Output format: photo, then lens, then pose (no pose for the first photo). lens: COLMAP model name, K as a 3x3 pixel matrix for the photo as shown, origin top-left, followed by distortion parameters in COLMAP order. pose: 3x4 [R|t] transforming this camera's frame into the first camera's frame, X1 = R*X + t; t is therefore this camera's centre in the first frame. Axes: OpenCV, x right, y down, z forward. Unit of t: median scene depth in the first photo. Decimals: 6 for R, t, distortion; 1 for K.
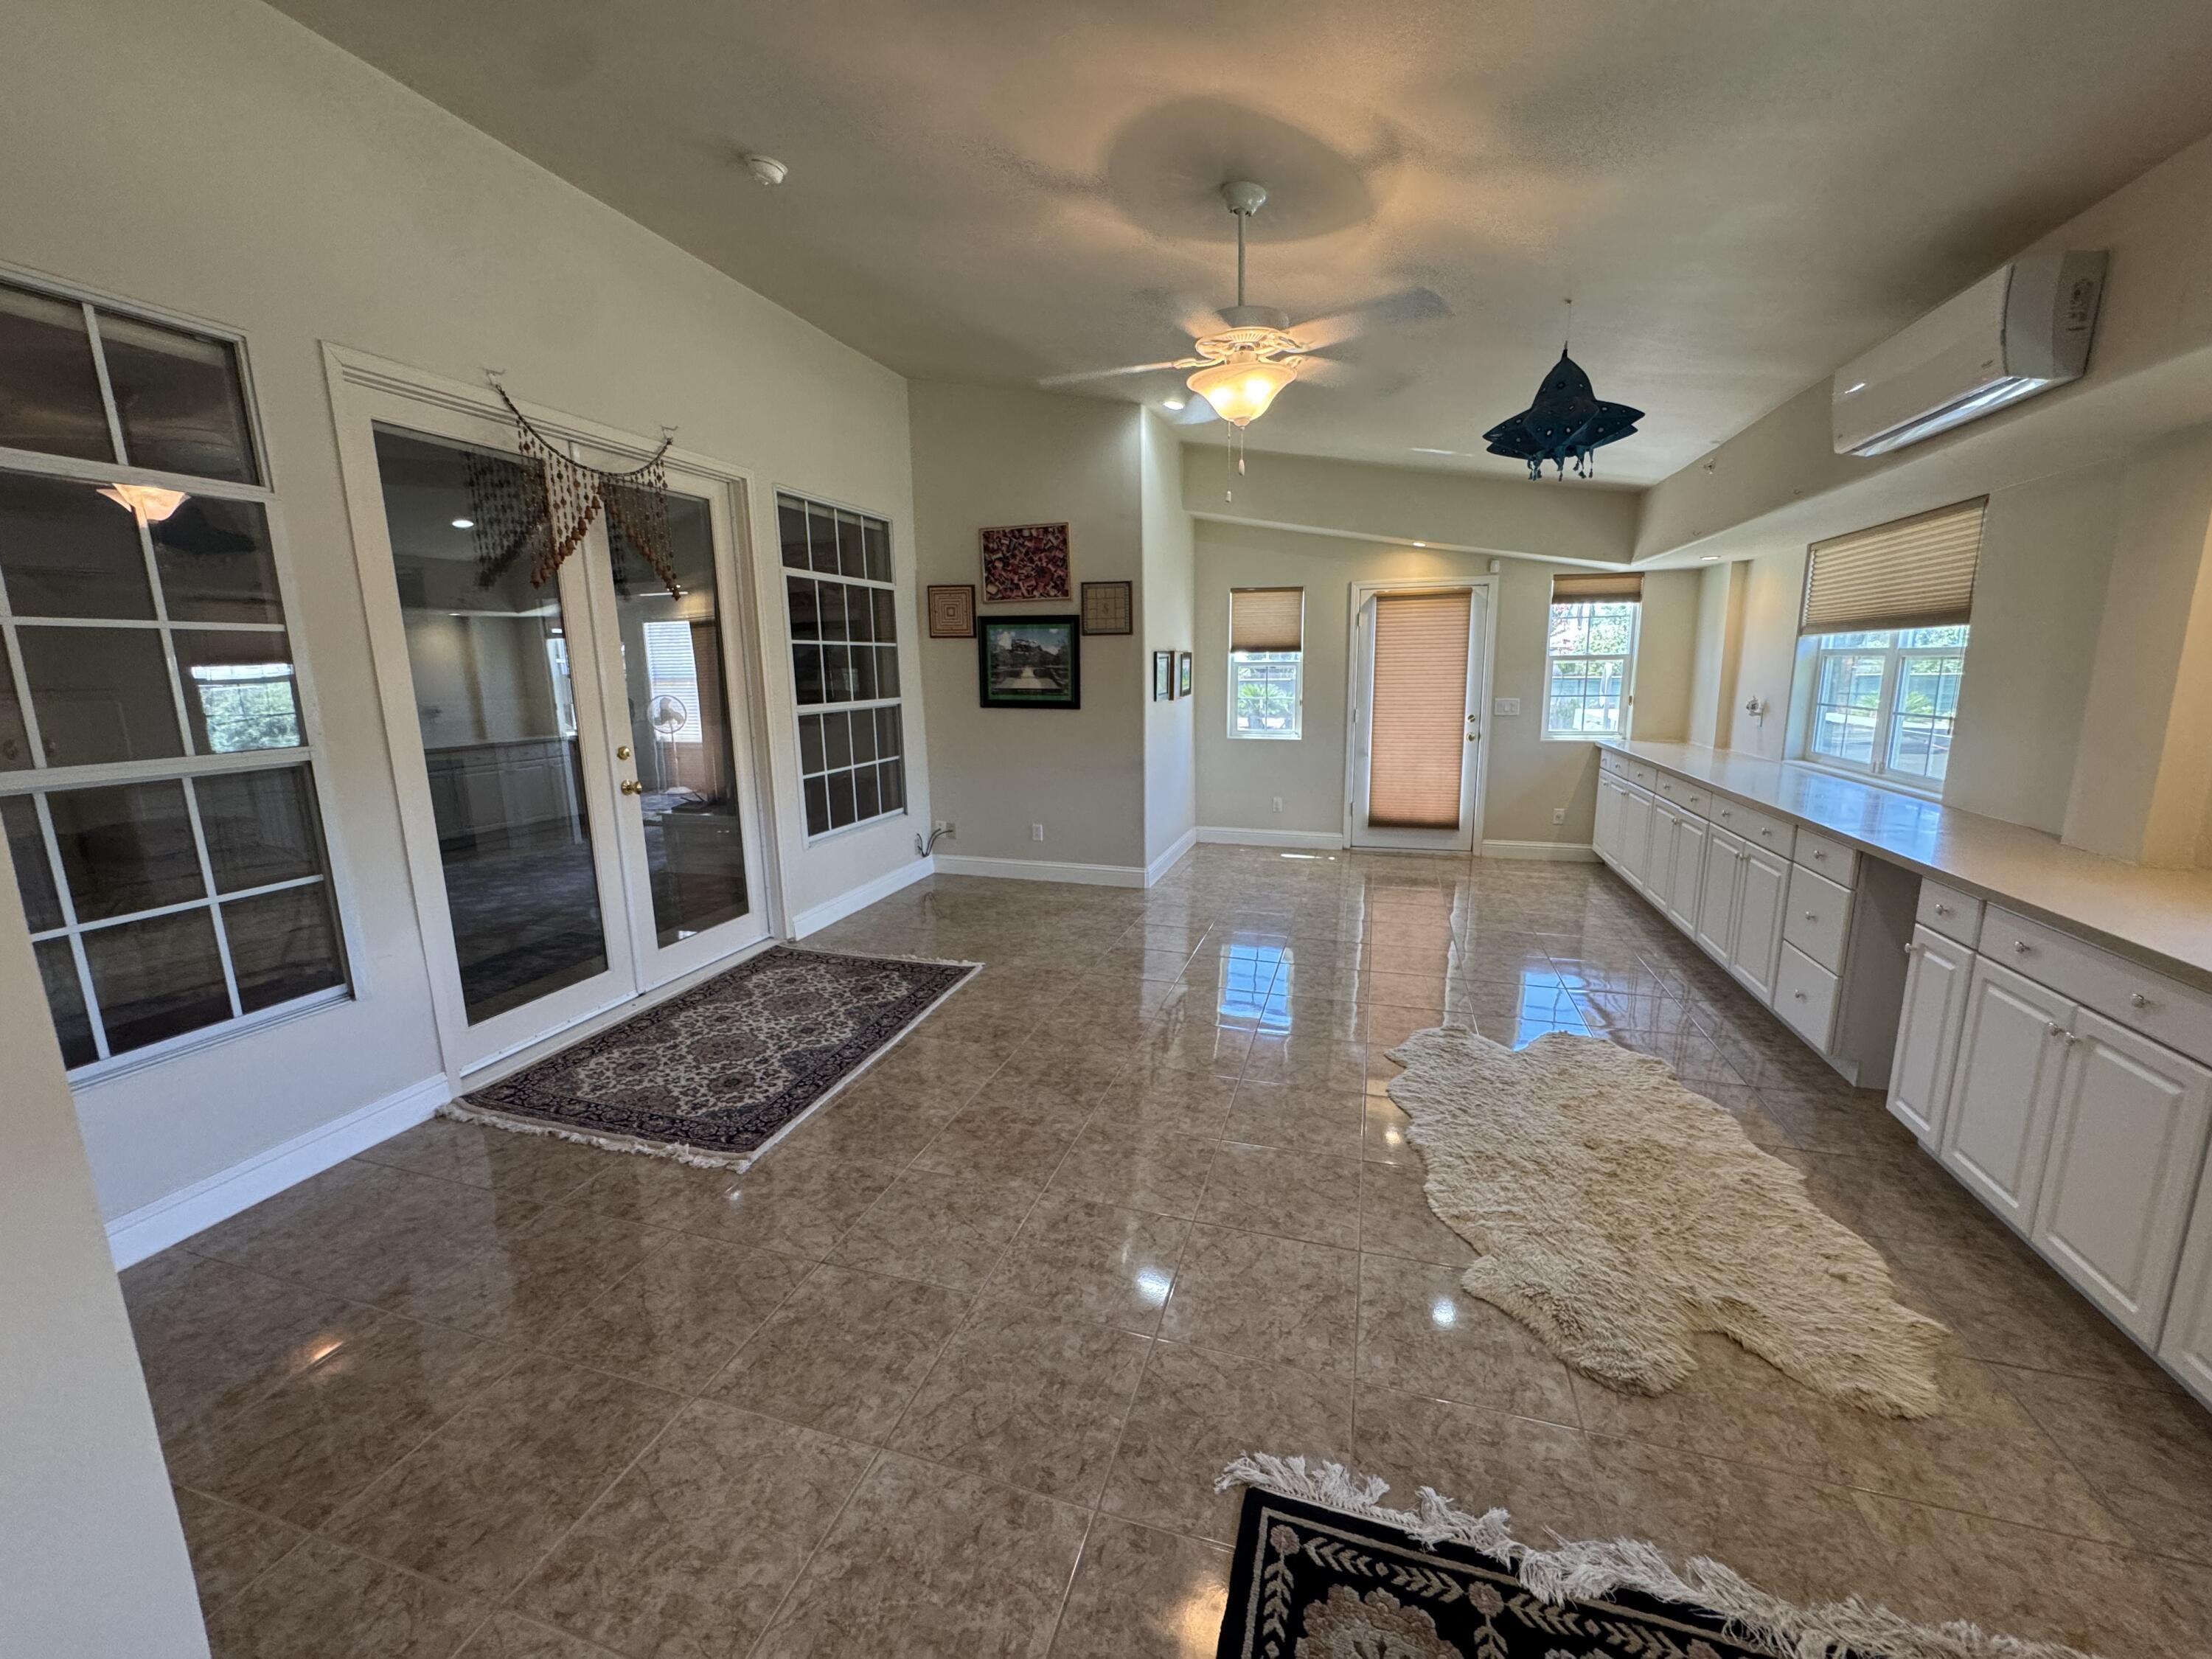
lens RADIAL K [[882.0, 0, 1099.3], [0, 882.0, 828.5], [0, 0, 1]] dist [-0.004469, 0.000582]
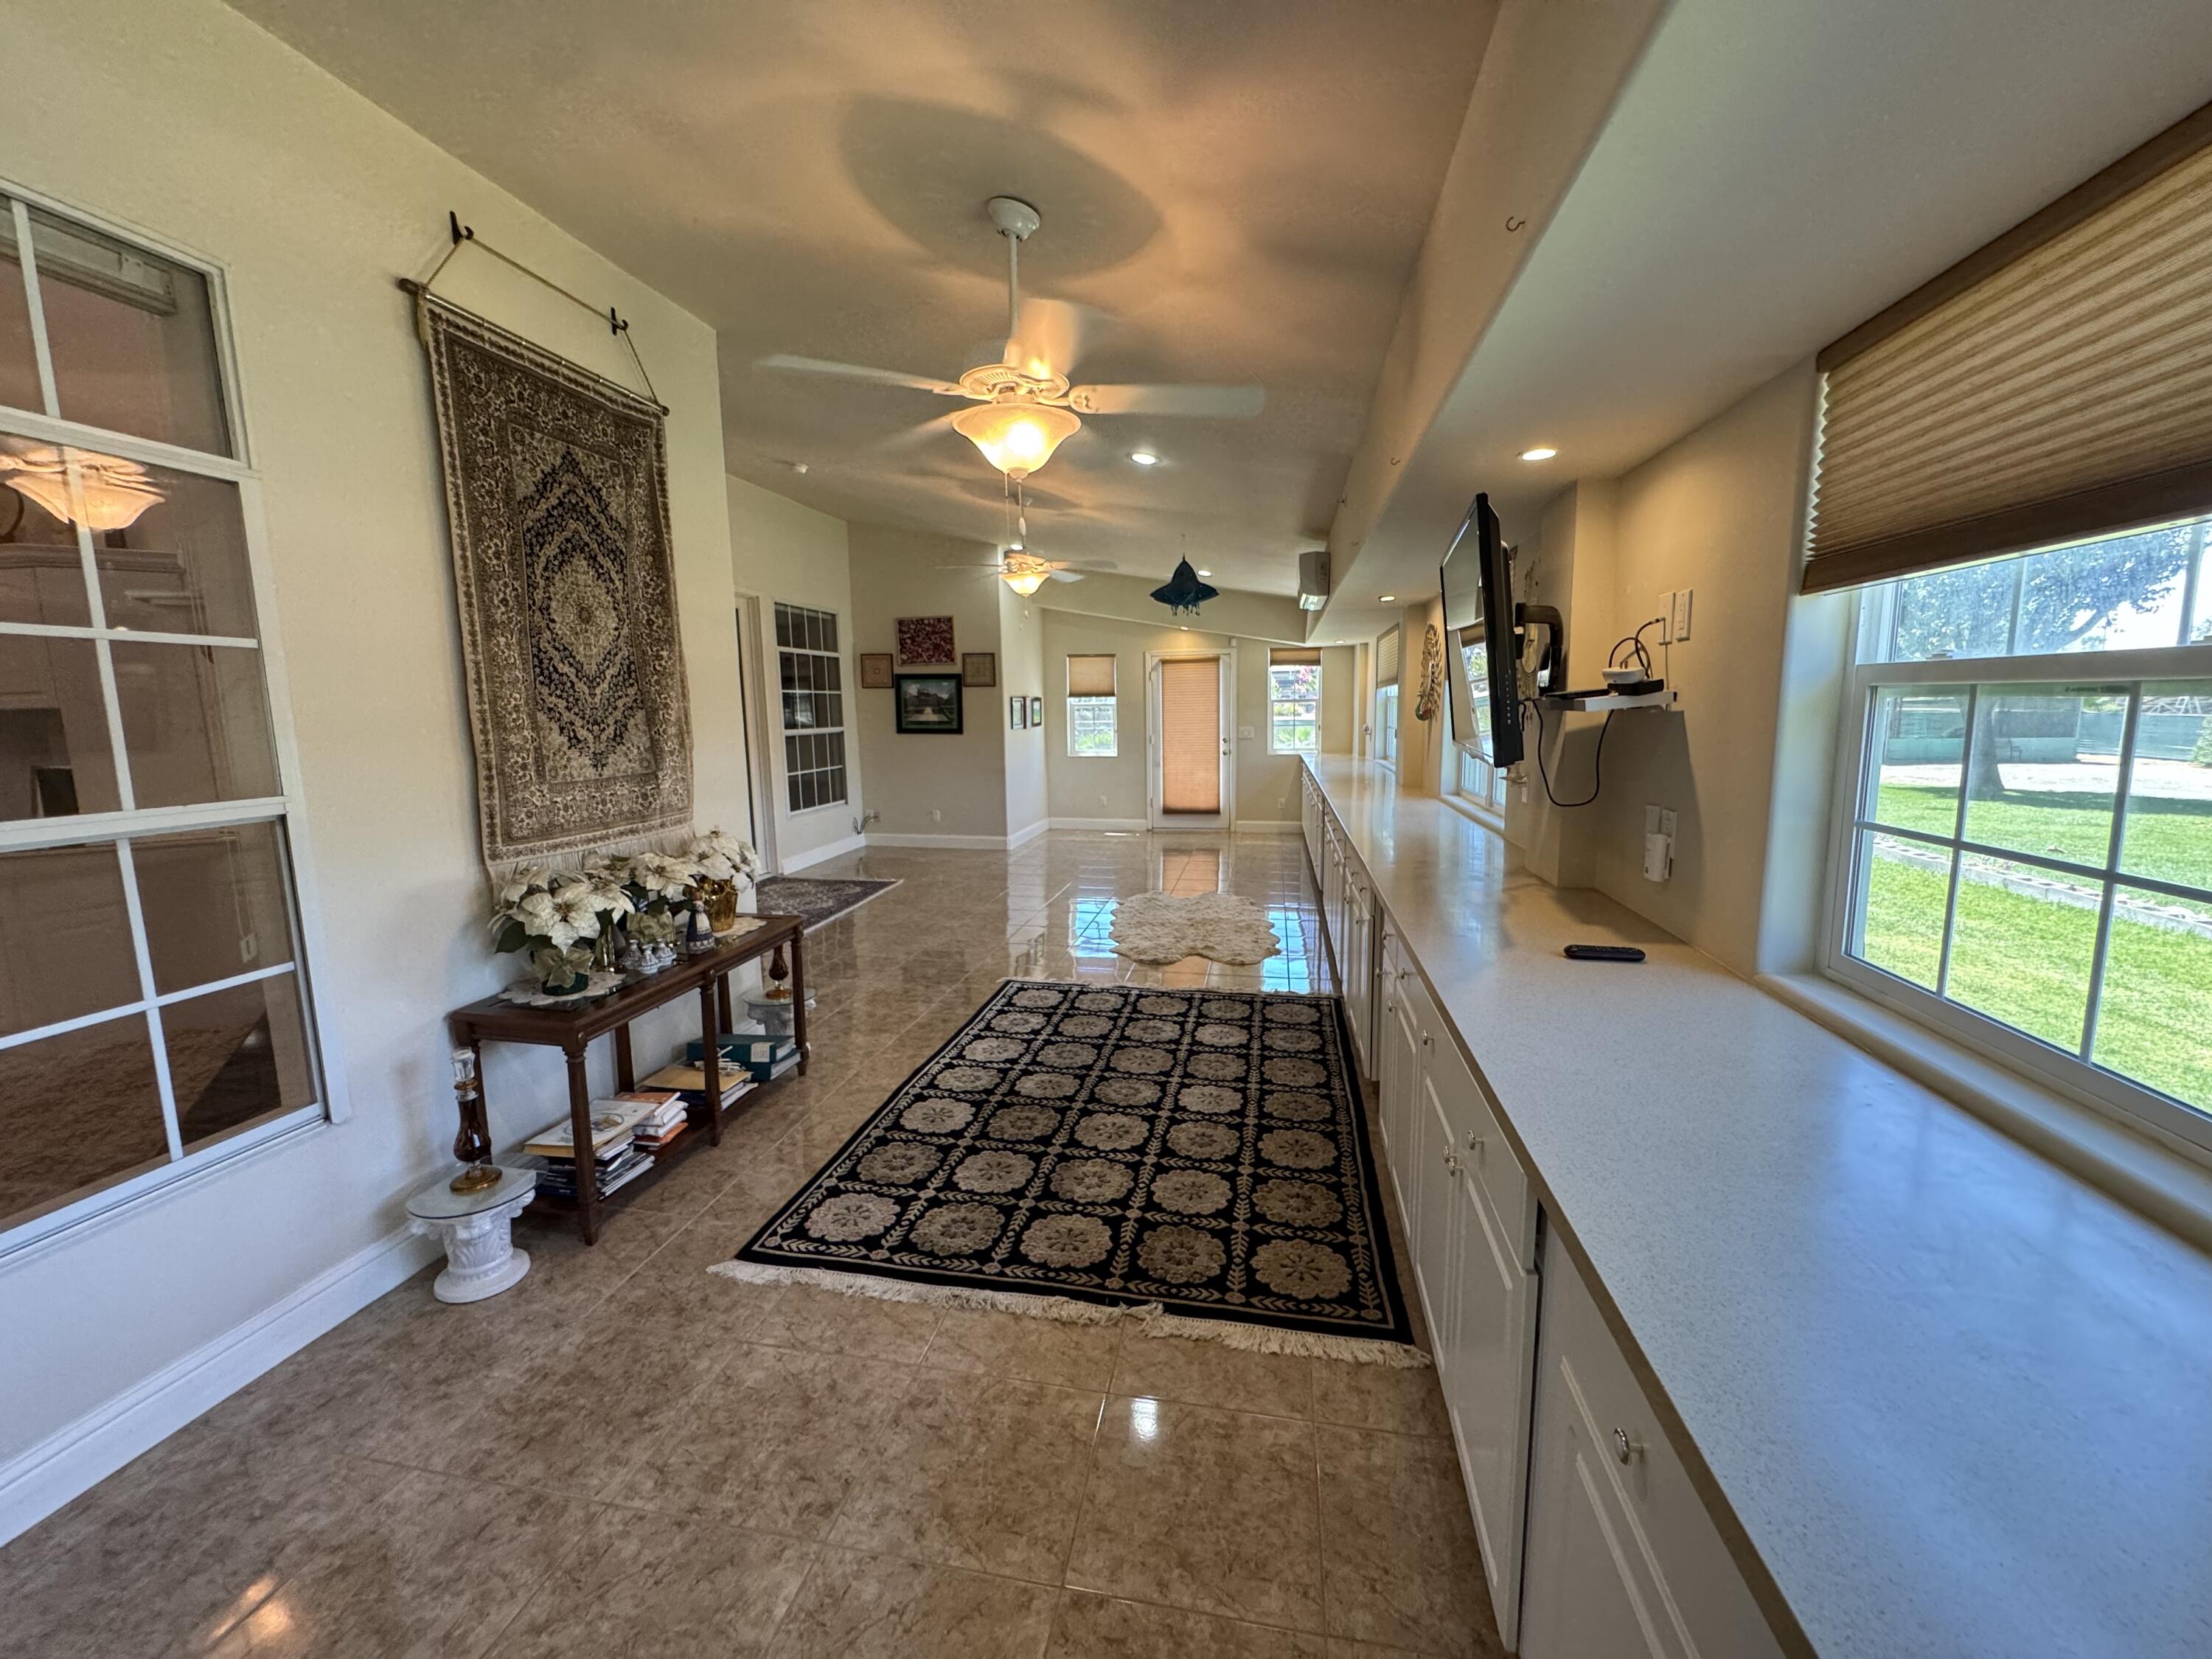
lens RADIAL K [[882.0, 0, 1099.6], [0, 882.0, 830.5], [0, 0, 1]] dist [-0.004469, 0.000582]
pose [[0.993887, -0.015913, 0.109249, 0.044267], [0.021001, 0.998740, -0.045574, 0.108345], [-0.108386, 0.047590, 0.992969, -0.547601]]
